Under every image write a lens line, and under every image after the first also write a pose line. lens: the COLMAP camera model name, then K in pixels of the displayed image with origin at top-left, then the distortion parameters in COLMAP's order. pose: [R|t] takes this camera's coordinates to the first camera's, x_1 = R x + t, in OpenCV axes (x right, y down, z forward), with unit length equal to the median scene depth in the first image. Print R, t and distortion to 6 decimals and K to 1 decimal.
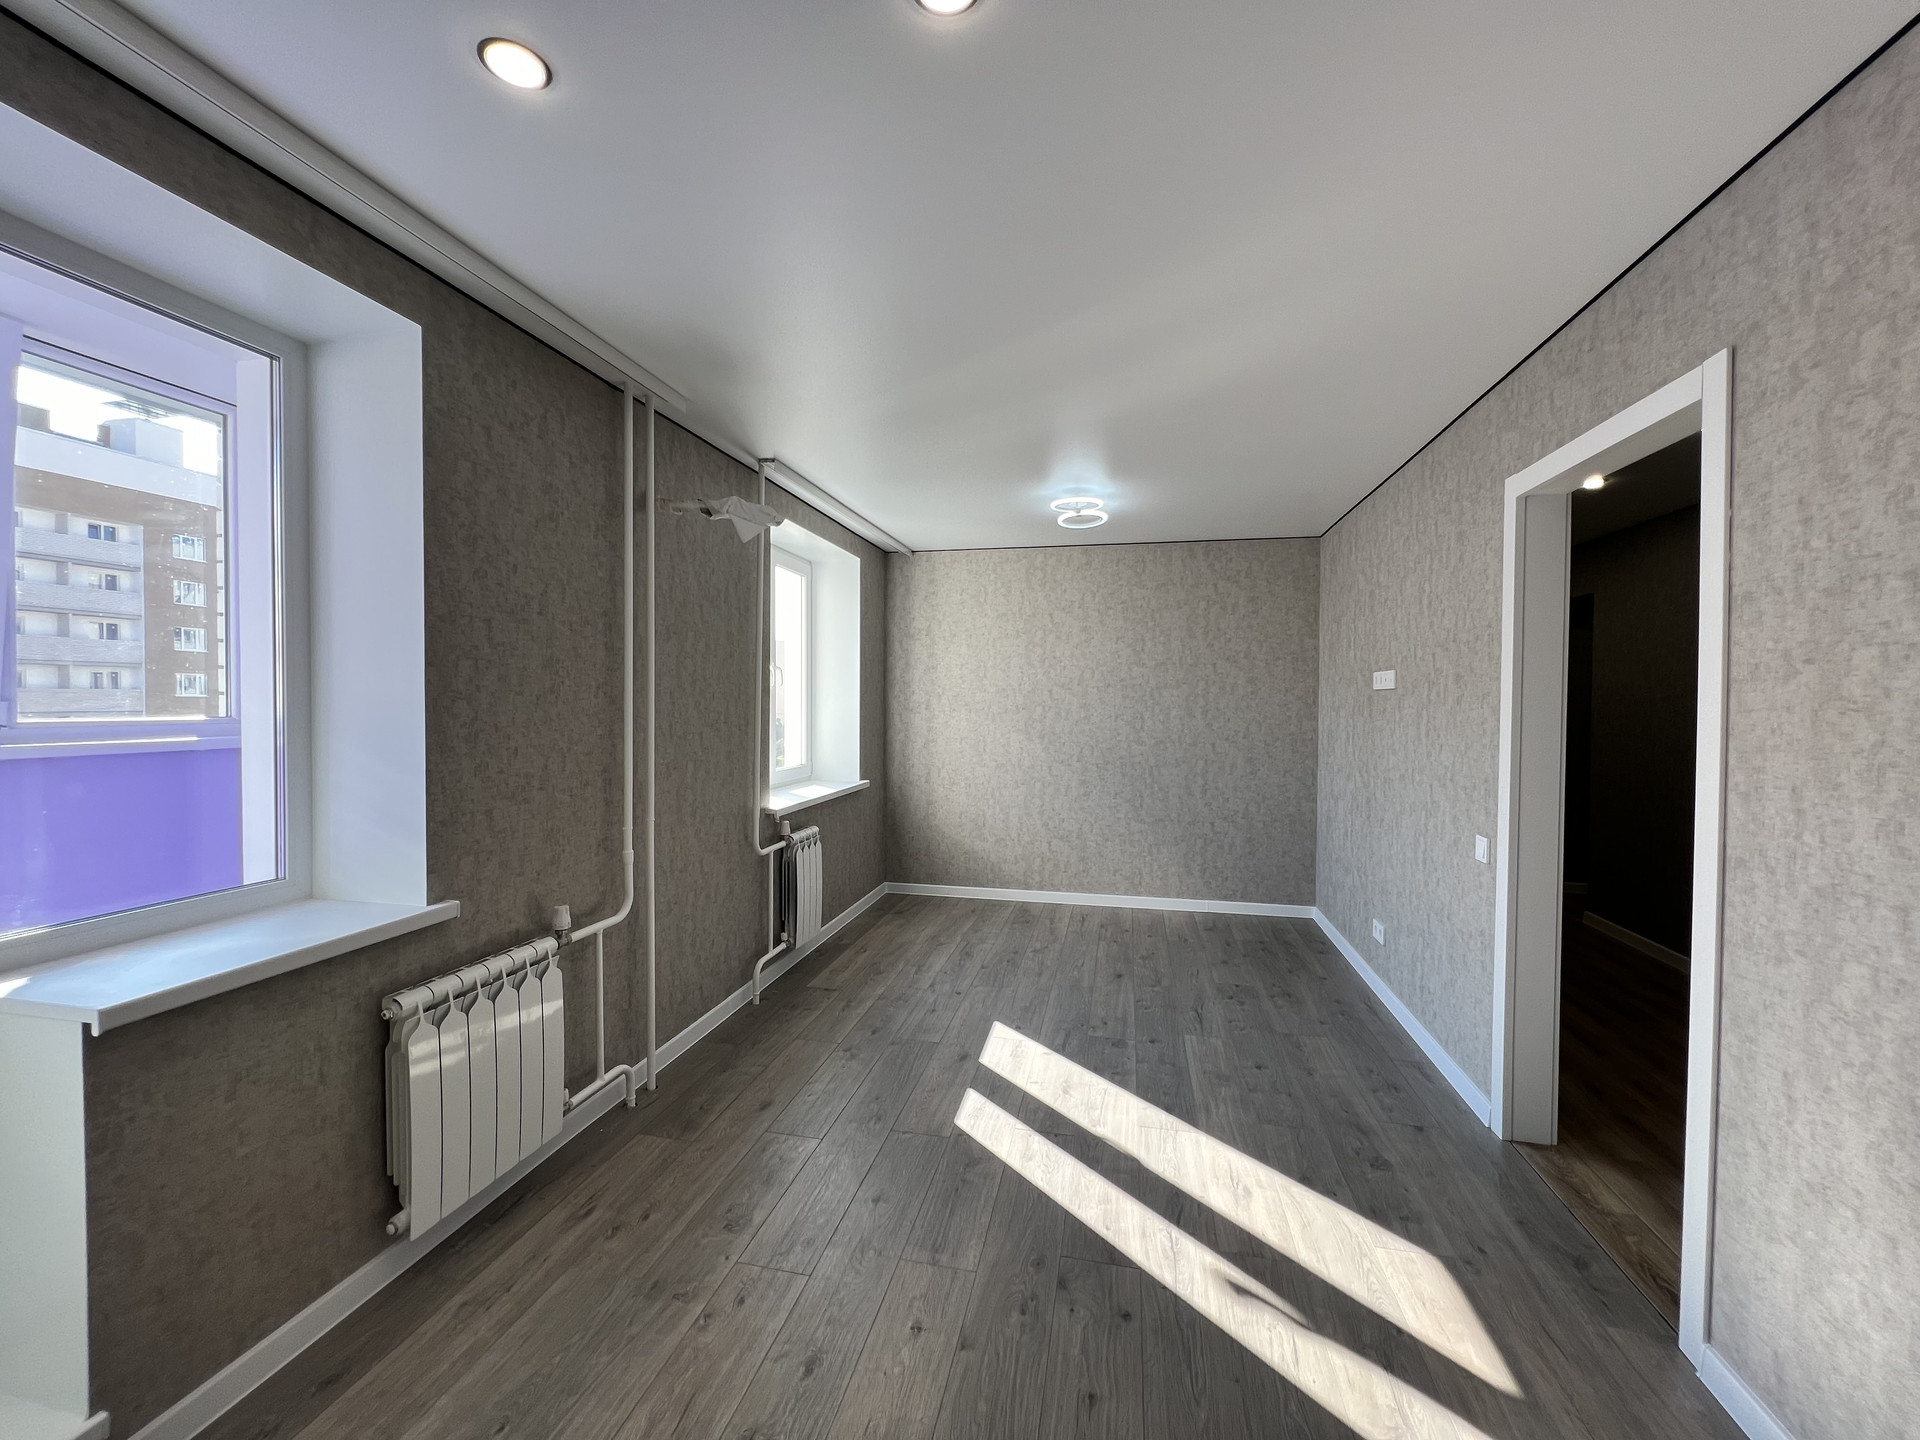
lens RADIAL K [[767.9, 0, 961.8], [0, 767.9, 715.5], [0, 0, 1]] dist [-0.003158, -0.000221]
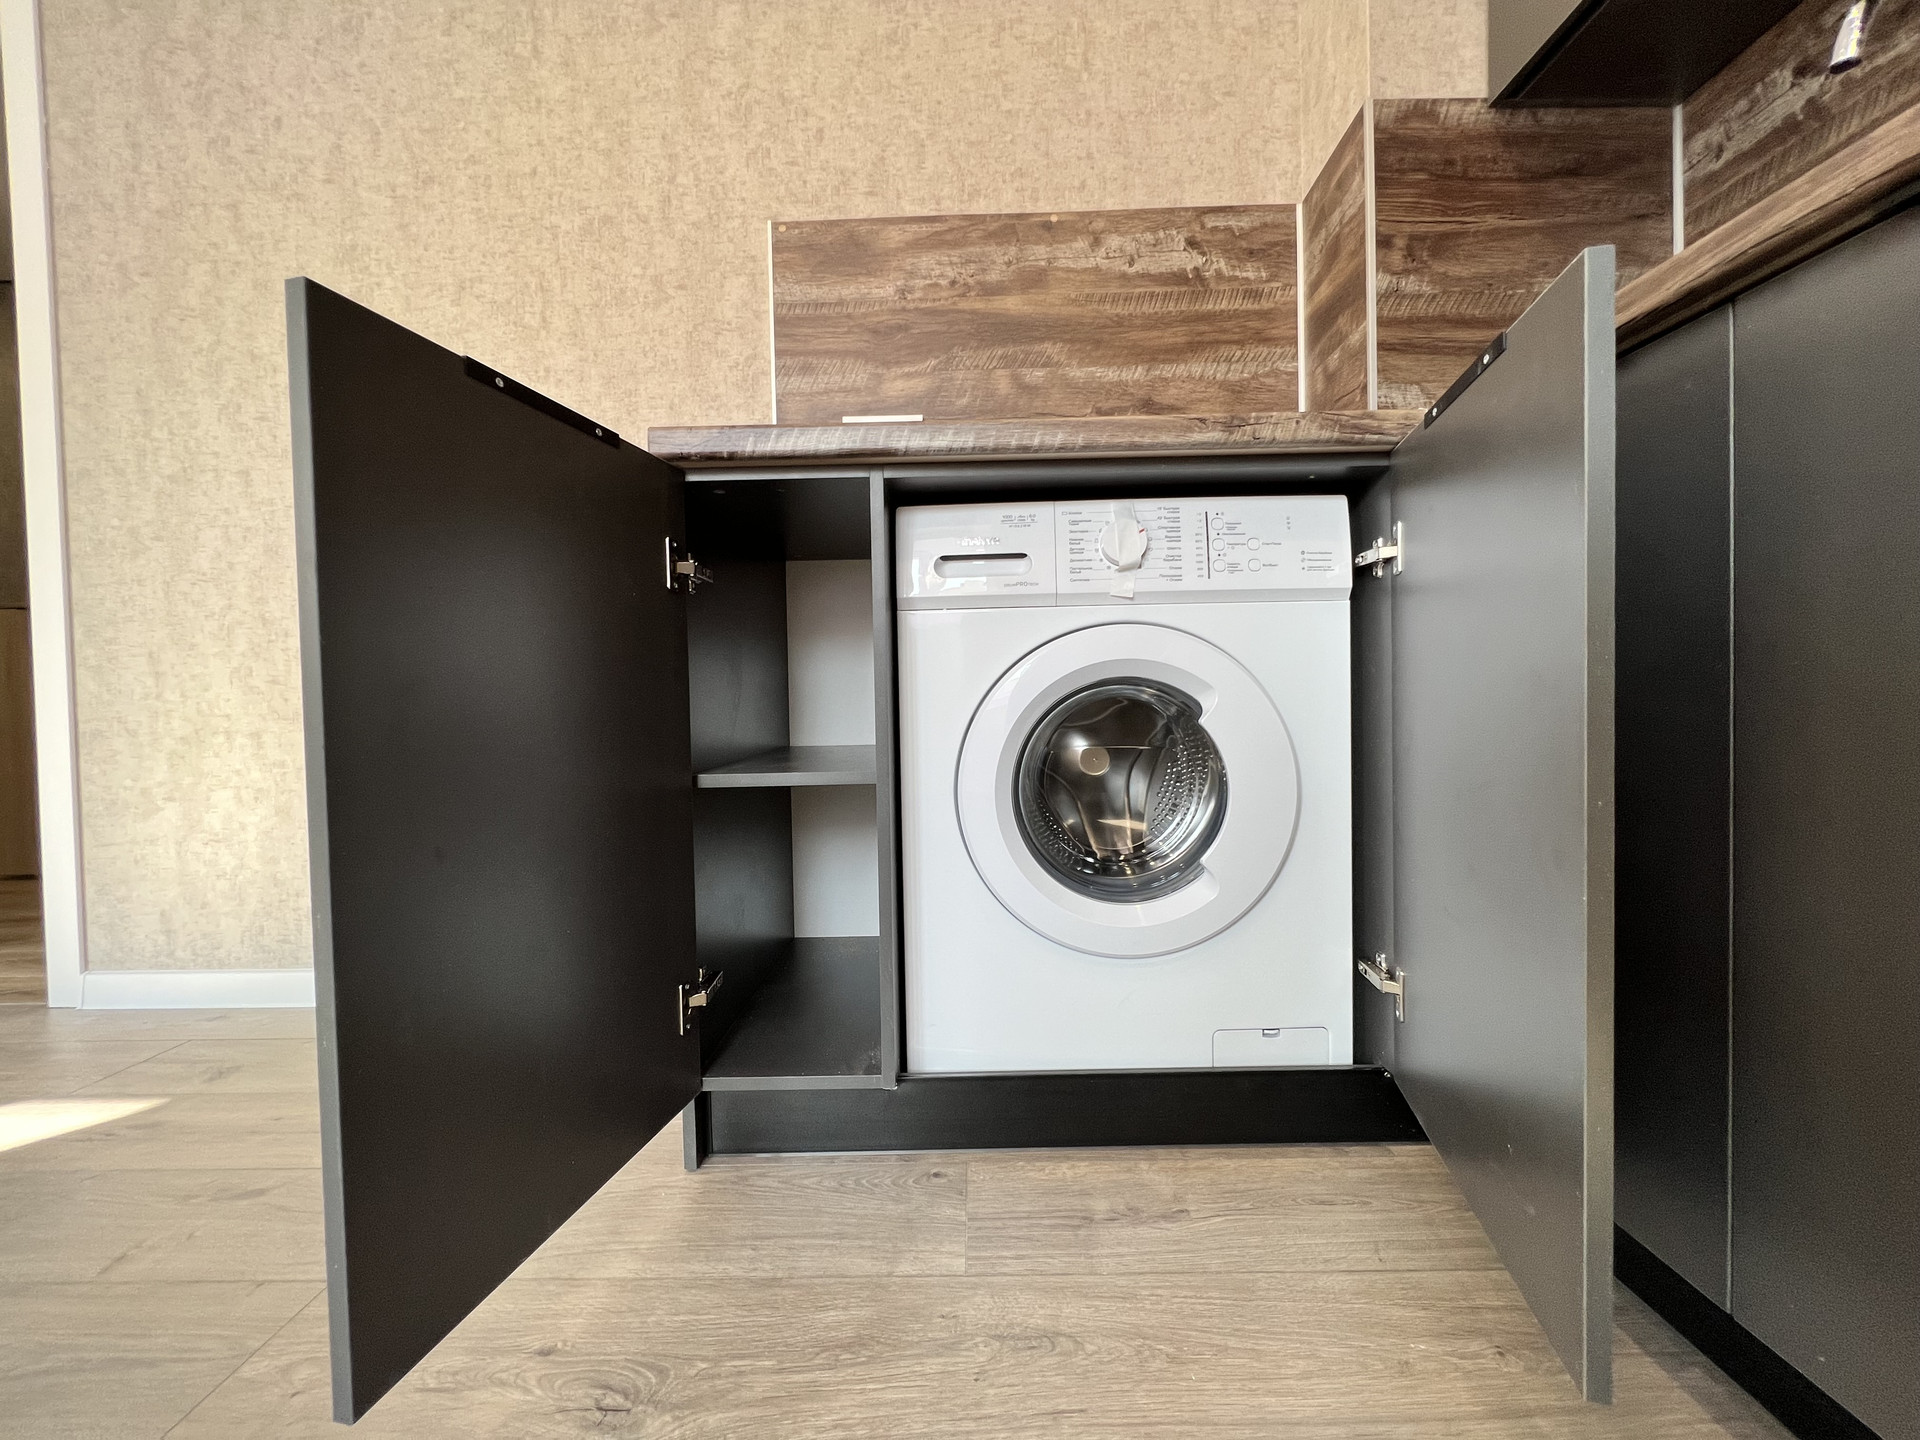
lens RADIAL K [[767.9, 0, 961.8], [0, 767.9, 715.5], [0, 0, 1]] dist [-0.003158, -0.000221]
pose [[-0.201058, -0.025508, 0.979247, -0.101247], [0.040418, 0.998594, 0.034311, 0.244443], [-0.978745, 0.046477, -0.199745, 0.036159]]
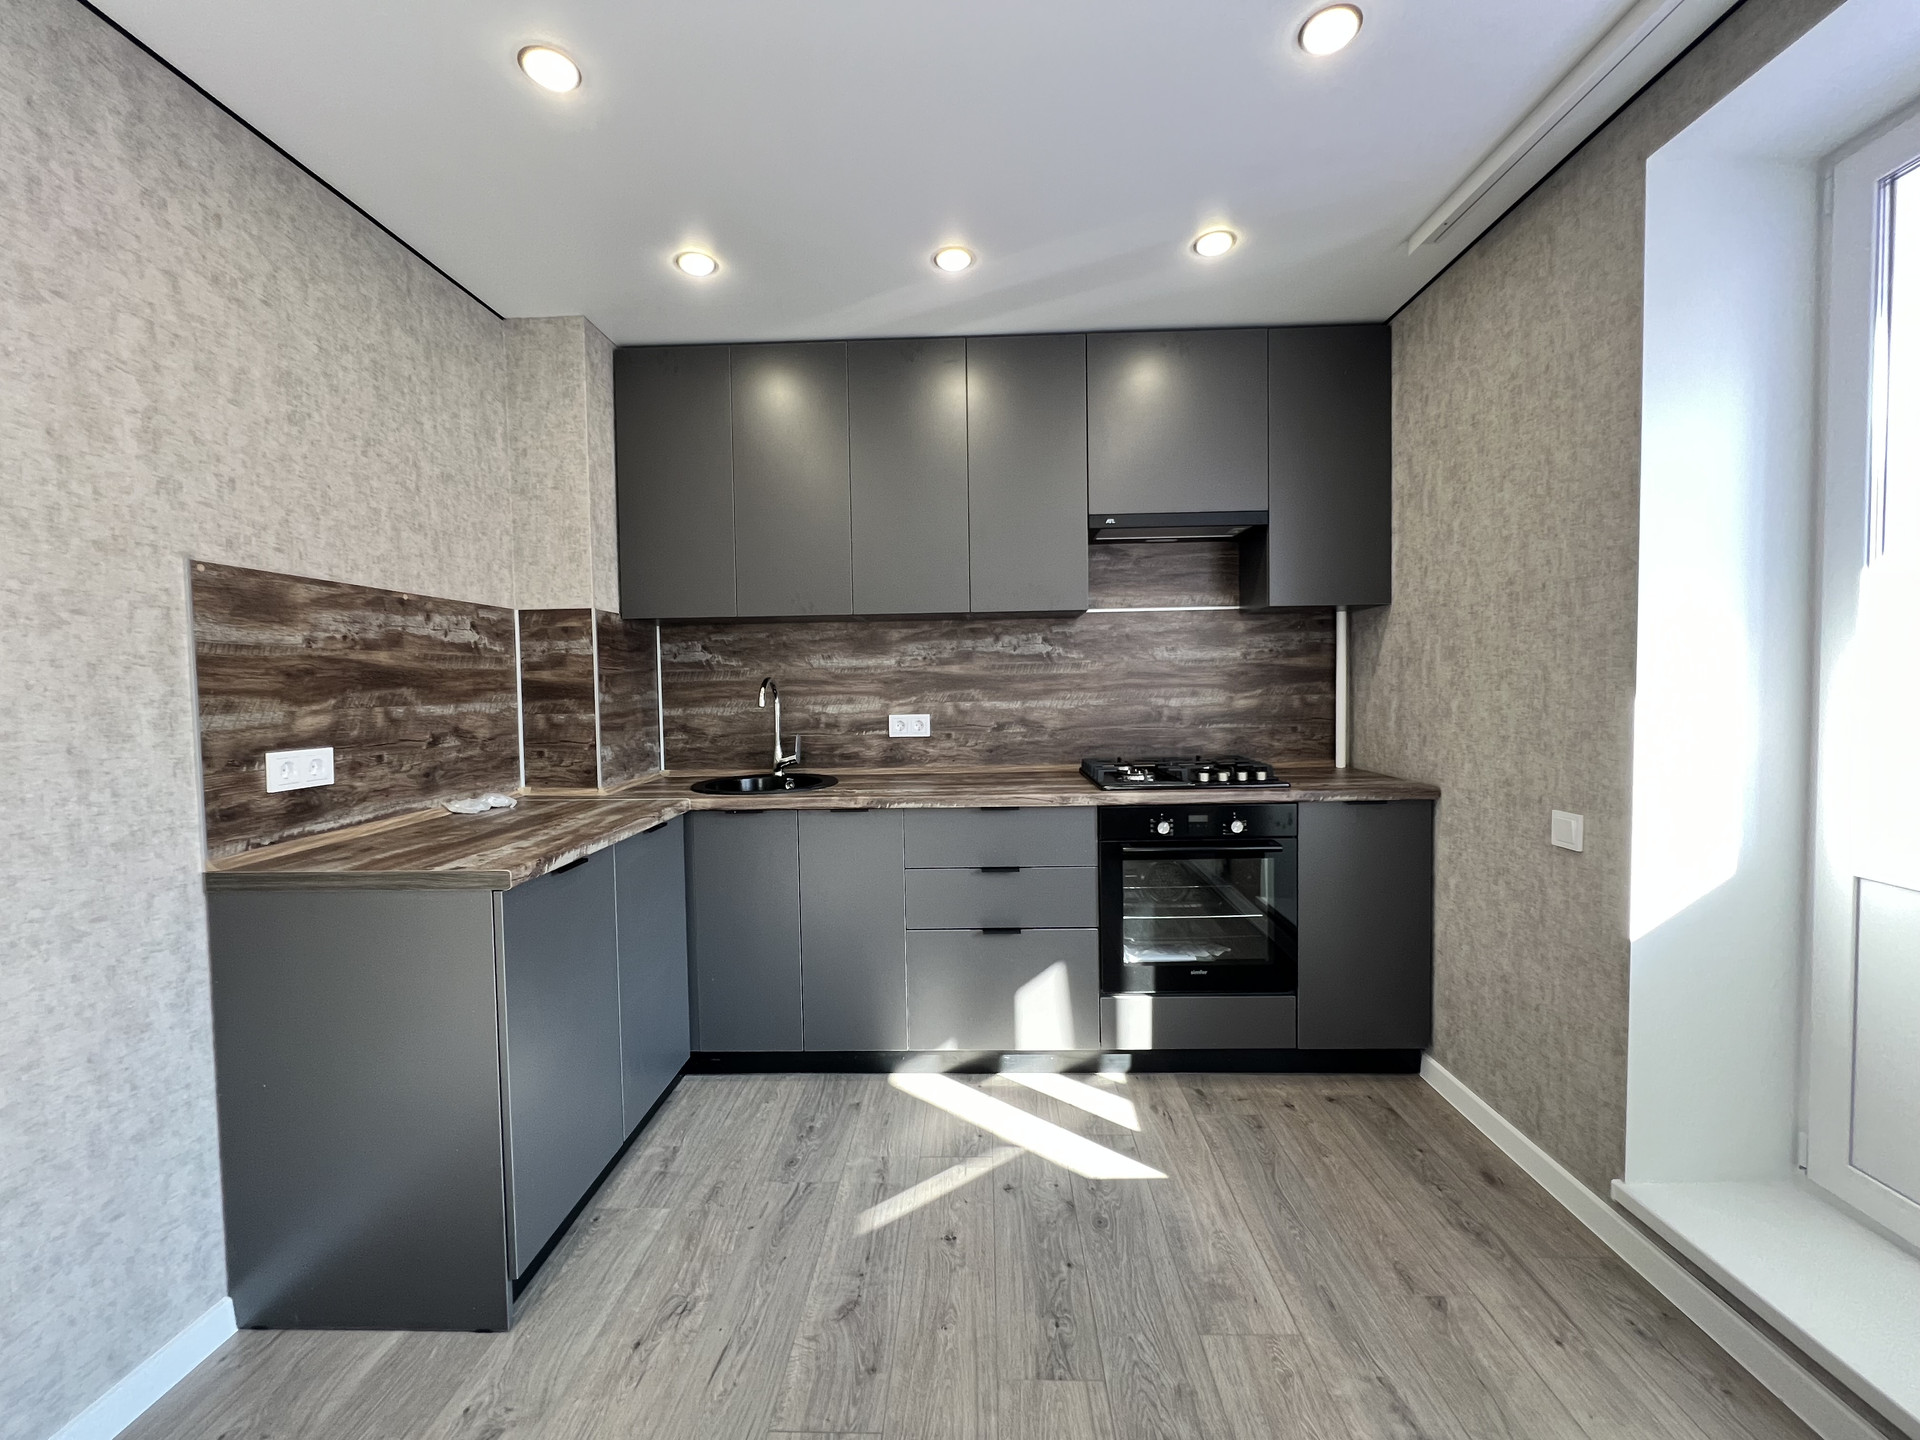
lens RADIAL K [[769.8, 0, 958.6], [0, 769.8, 715.2], [0, 0, 1]] dist [-0.004028, 0.000561]
pose [[-0.982986, 0.018497, -0.182745, 0.017616], [0.007514, 0.998133, 0.060610, 0.028274], [0.183525, 0.058206, -0.981290, 0.573505]]
